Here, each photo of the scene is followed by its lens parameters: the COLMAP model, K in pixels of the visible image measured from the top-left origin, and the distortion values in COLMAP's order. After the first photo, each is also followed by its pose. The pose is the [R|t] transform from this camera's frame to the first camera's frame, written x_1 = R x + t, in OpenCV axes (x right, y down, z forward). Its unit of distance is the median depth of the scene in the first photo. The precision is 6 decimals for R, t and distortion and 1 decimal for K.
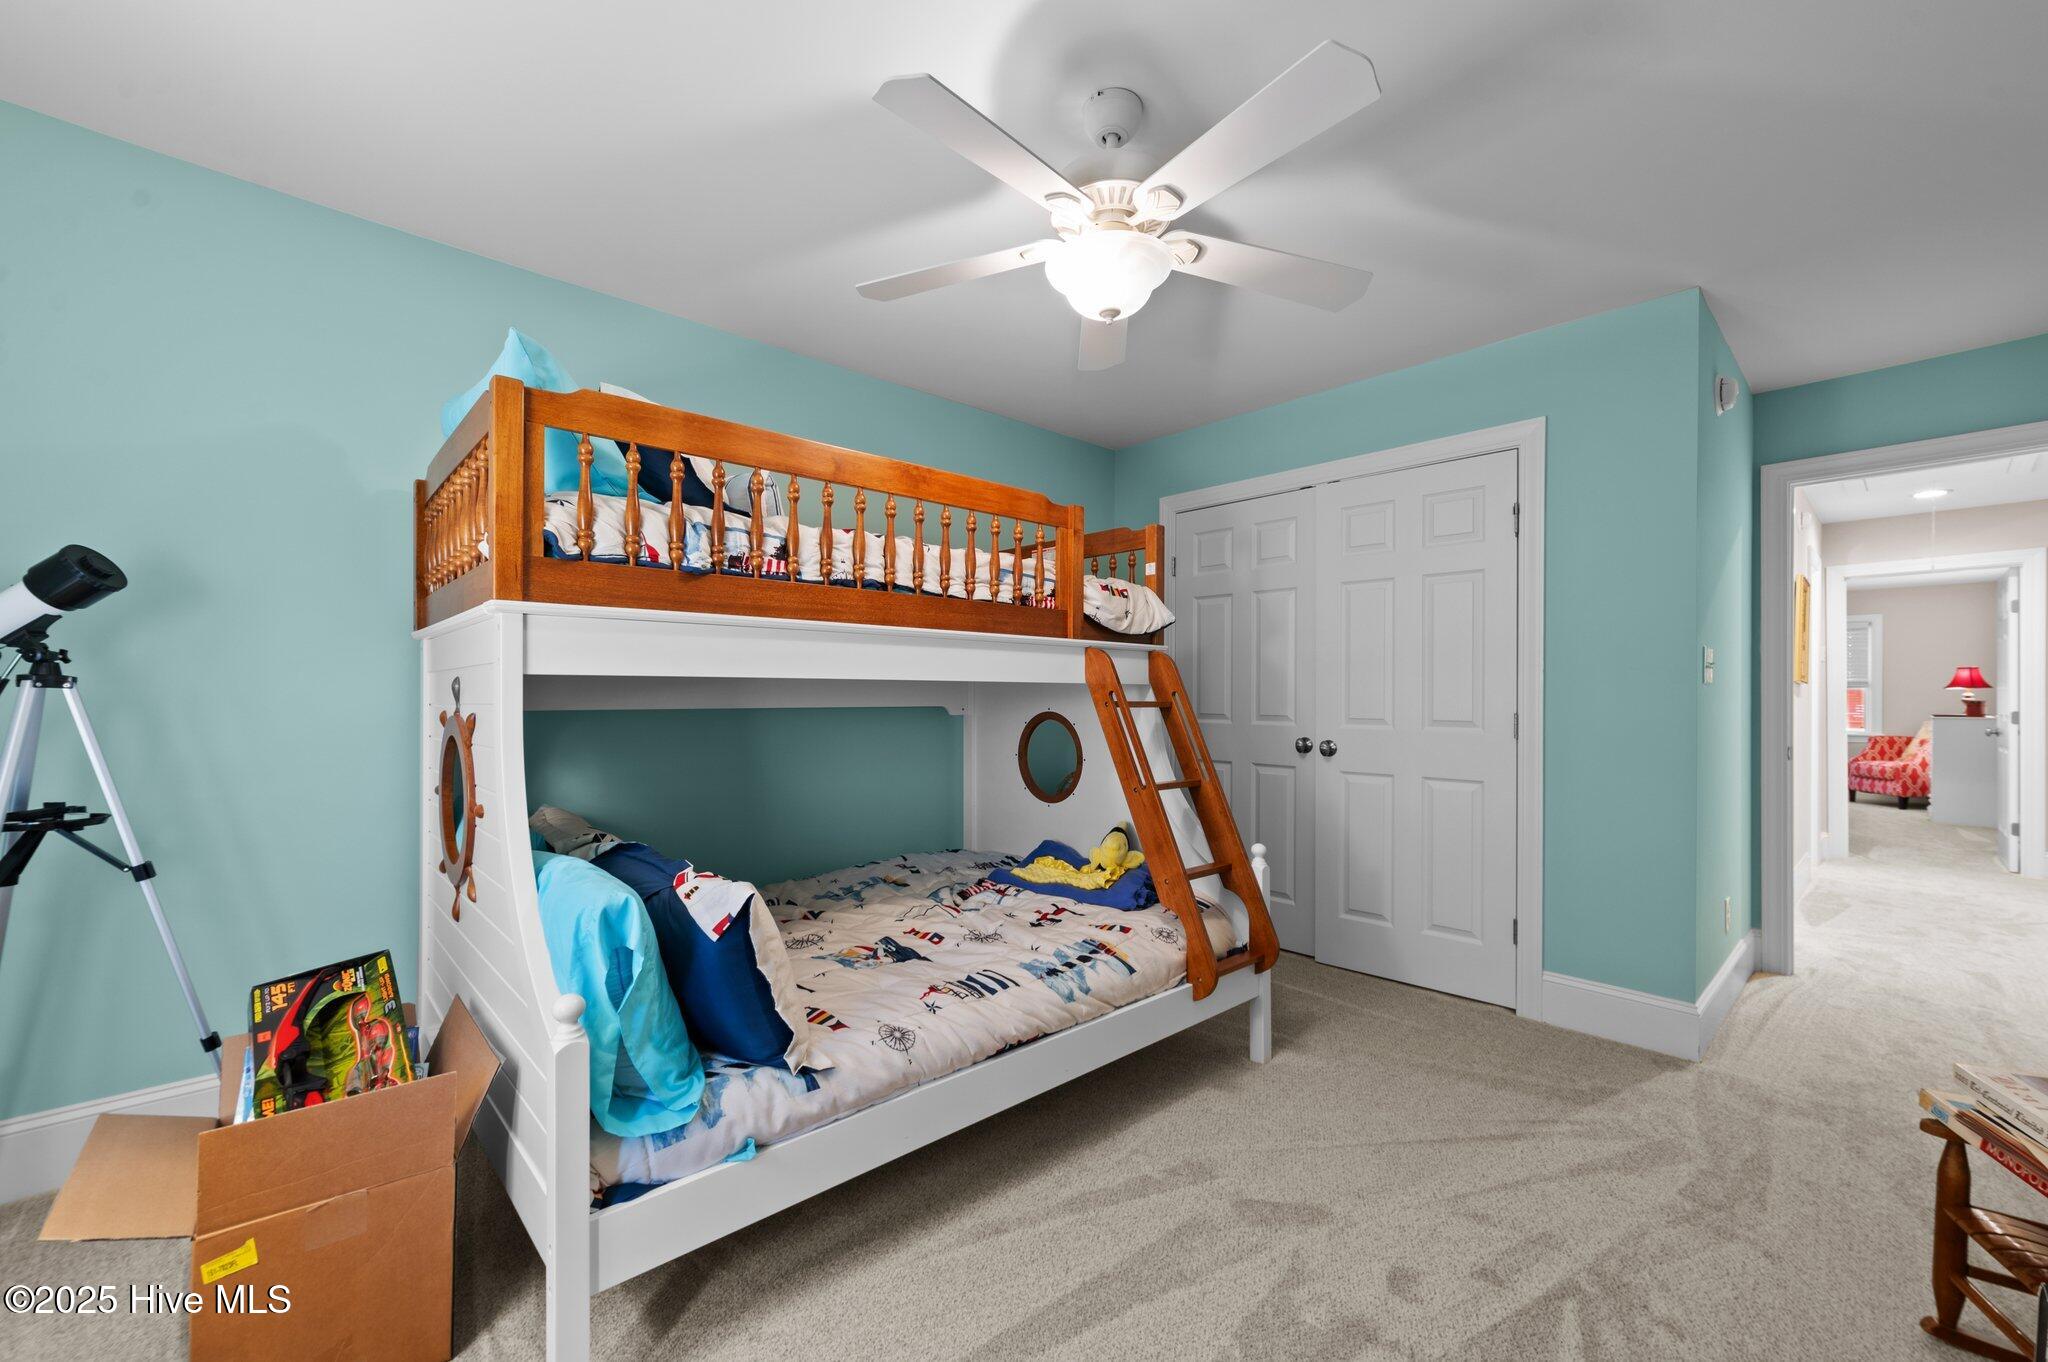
lens RADIAL K [[811.7, 0, 1030.5], [0, 811.7, 695.1], [0, 0, 1]] dist [0.000796, 0.000148]
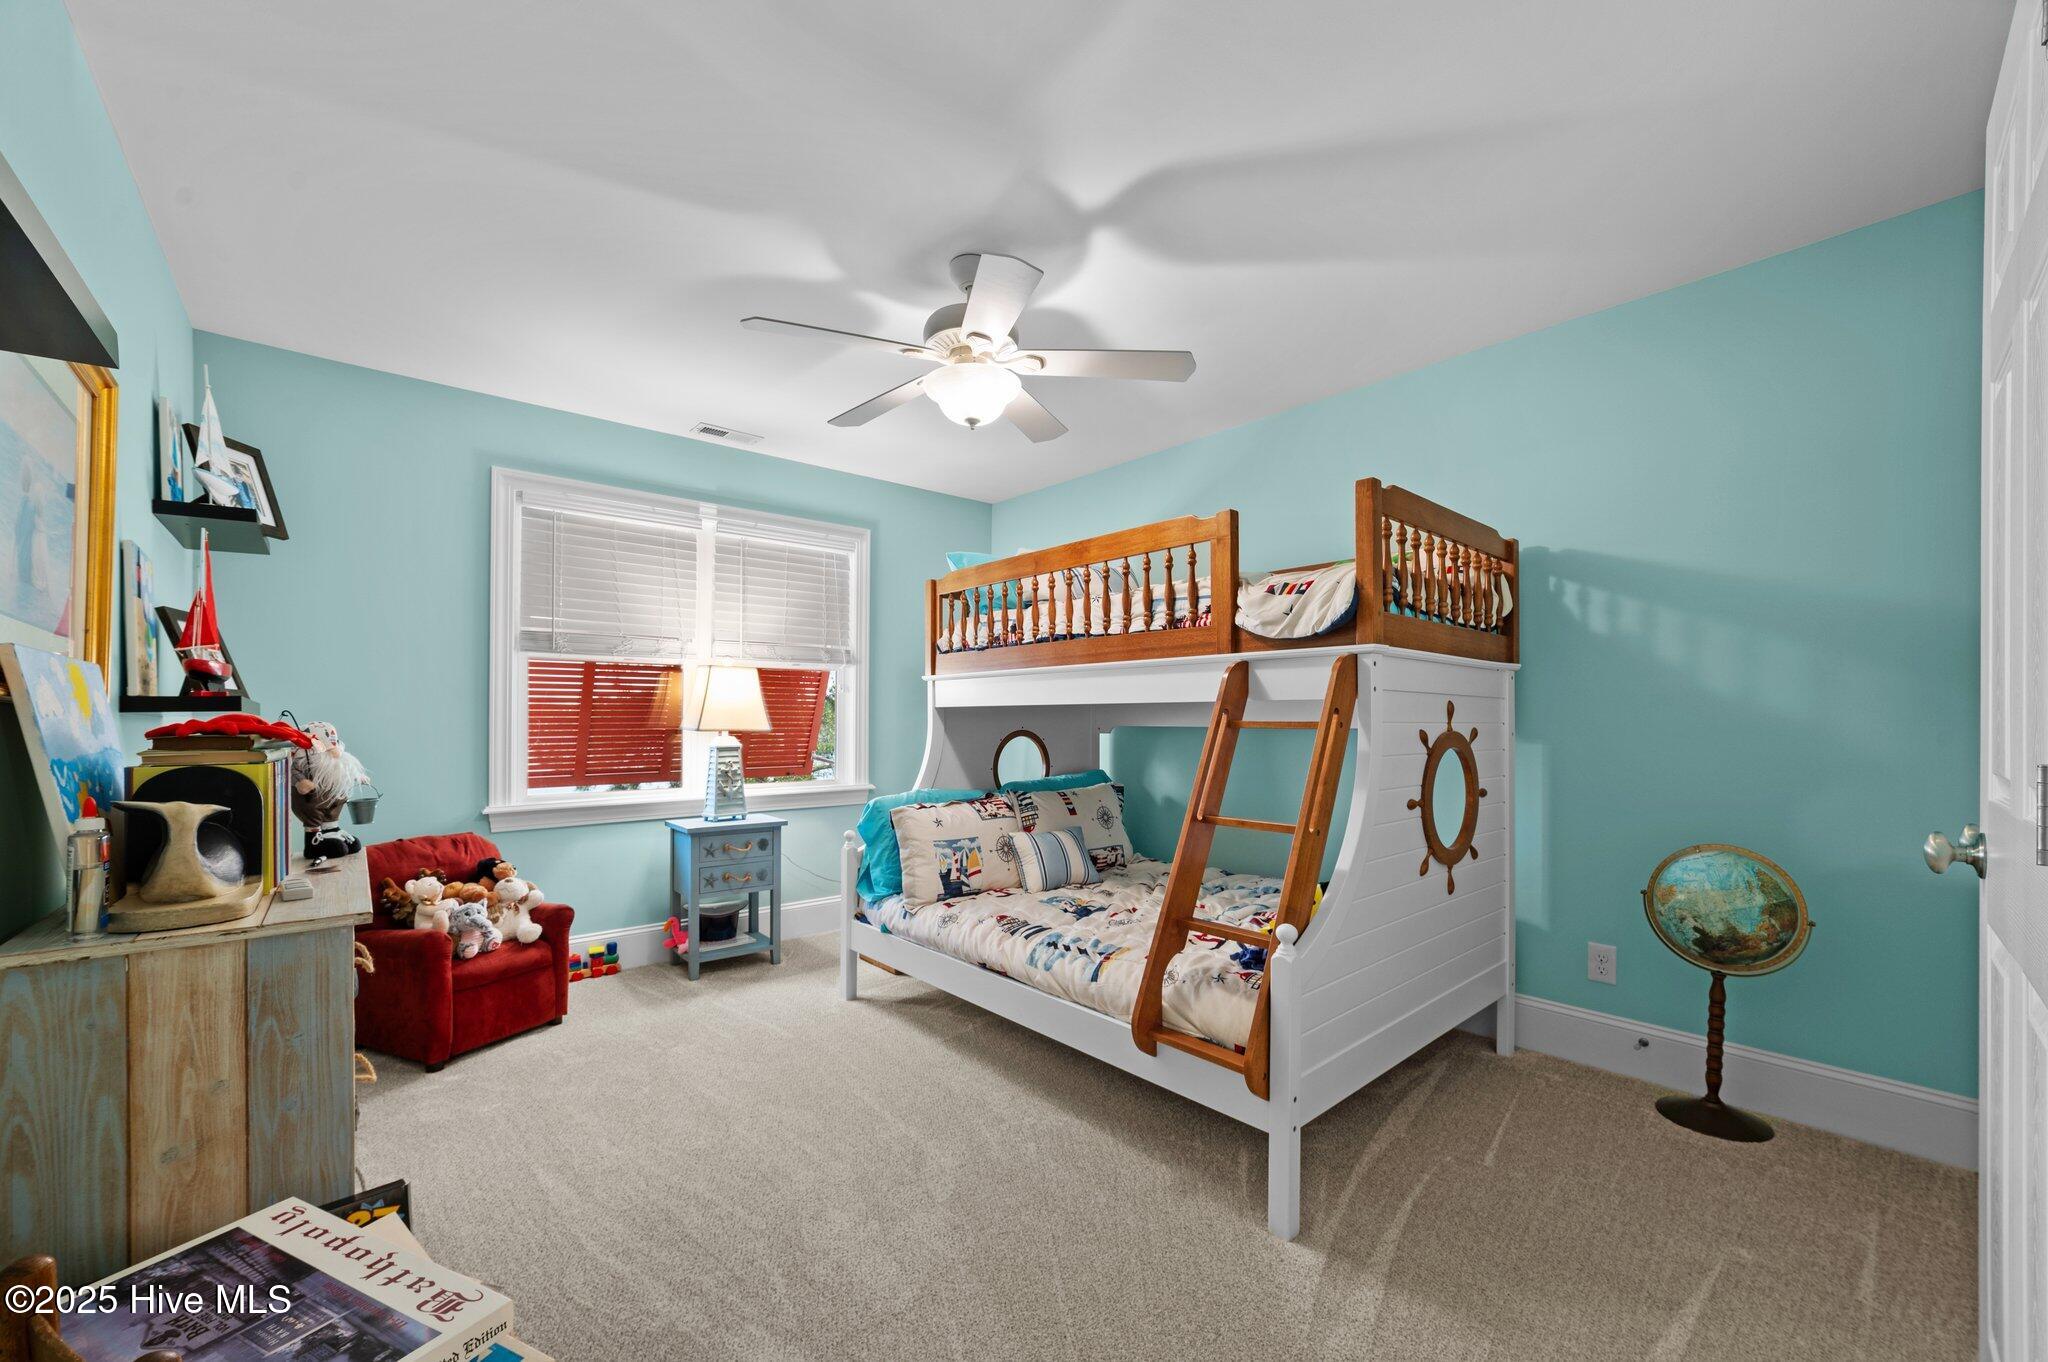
lens RADIAL K [[811.7, 0, 1030.5], [0, 811.7, 695.1], [0, 0, 1]] dist [0.000796, 0.000148]
pose [[-0.028606, -0.030838, -0.999115, 1.353121], [0.001341, 0.999522, -0.030889, 0.010191], [0.999590, -0.002223, -0.028551, 1.092722]]
